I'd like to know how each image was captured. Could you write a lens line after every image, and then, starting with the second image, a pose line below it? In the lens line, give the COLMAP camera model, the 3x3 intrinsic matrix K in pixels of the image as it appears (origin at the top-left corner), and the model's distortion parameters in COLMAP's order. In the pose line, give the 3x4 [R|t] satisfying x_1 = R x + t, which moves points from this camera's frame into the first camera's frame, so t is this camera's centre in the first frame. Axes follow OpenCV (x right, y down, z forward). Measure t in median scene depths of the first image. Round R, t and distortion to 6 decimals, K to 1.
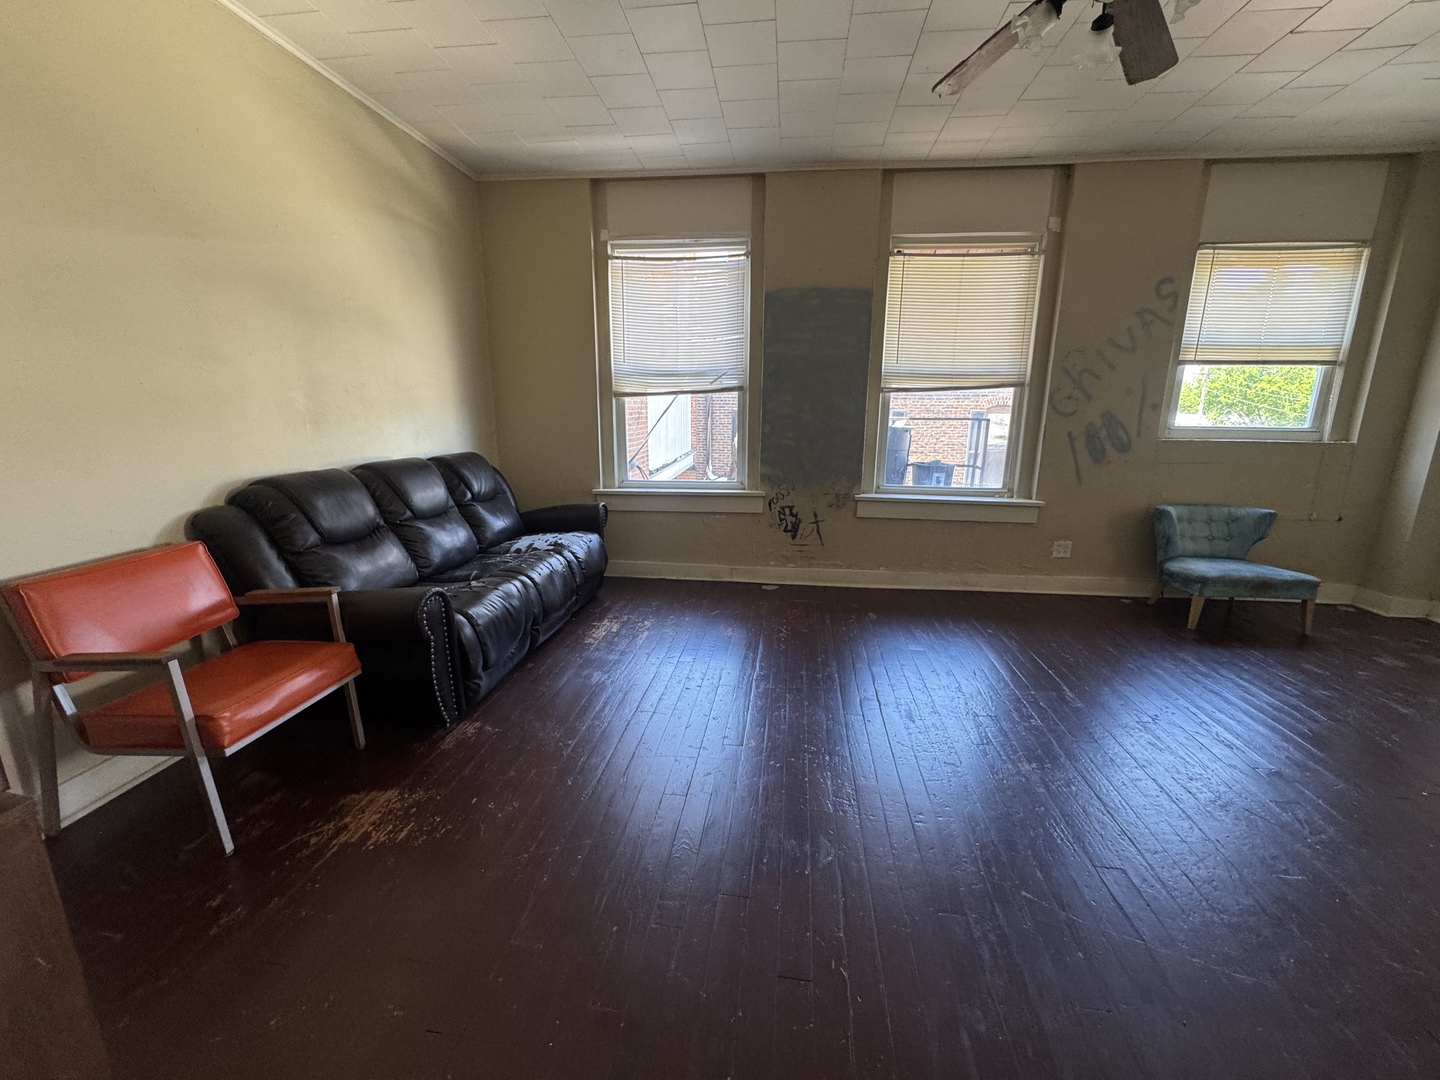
lens RADIAL K [[576.8, 0, 722.1], [0, 576.8, 539.0], [0, 0, 1]] dist [-0.002940, 0.000017]
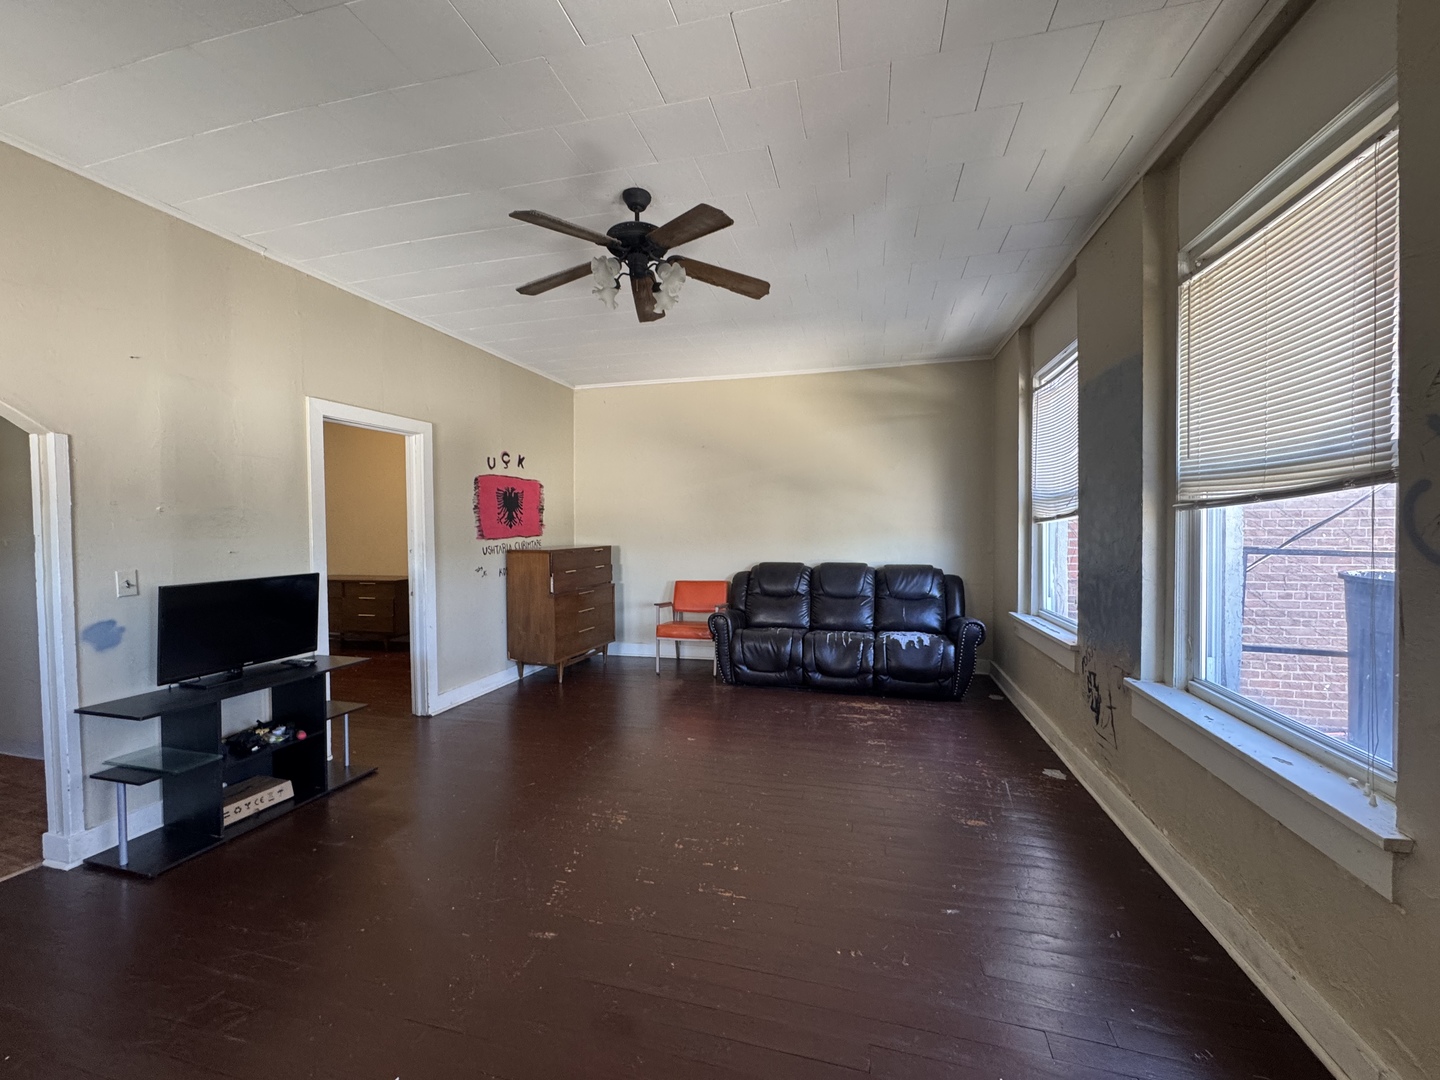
lens RADIAL K [[576.8, 0, 716.3], [0, 576.8, 540.3], [0, 0, 1]] dist [-0.002940, 0.000017]
pose [[-0.137290, 0.016956, -0.990386, 0.957870], [-0.216156, 0.975243, 0.046661, -0.162373], [0.966658, 0.220484, -0.130226, 0.681979]]
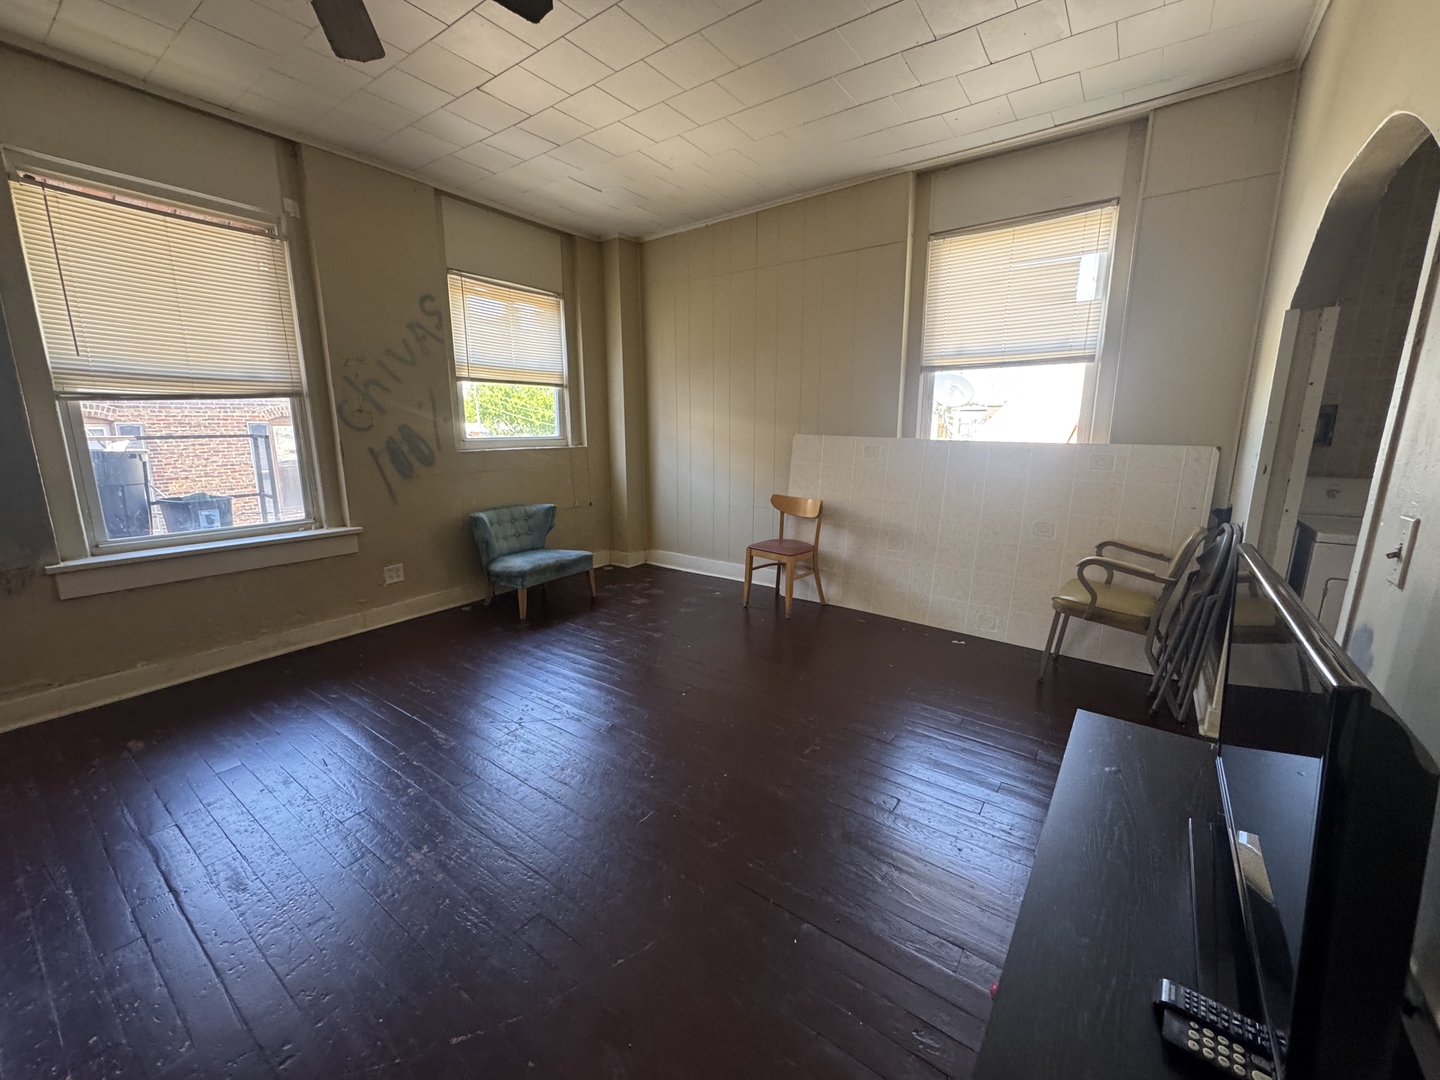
lens RADIAL K [[576.8, 0, 717.9], [0, 576.8, 539.0], [0, 0, 1]] dist [-0.002940, 0.000017]
pose [[0.481535, -0.180199, 0.857702, 0.062765], [0.194233, 0.976241, 0.096056, -0.027297], [-0.854633, 0.120340, 0.505094, 0.090081]]
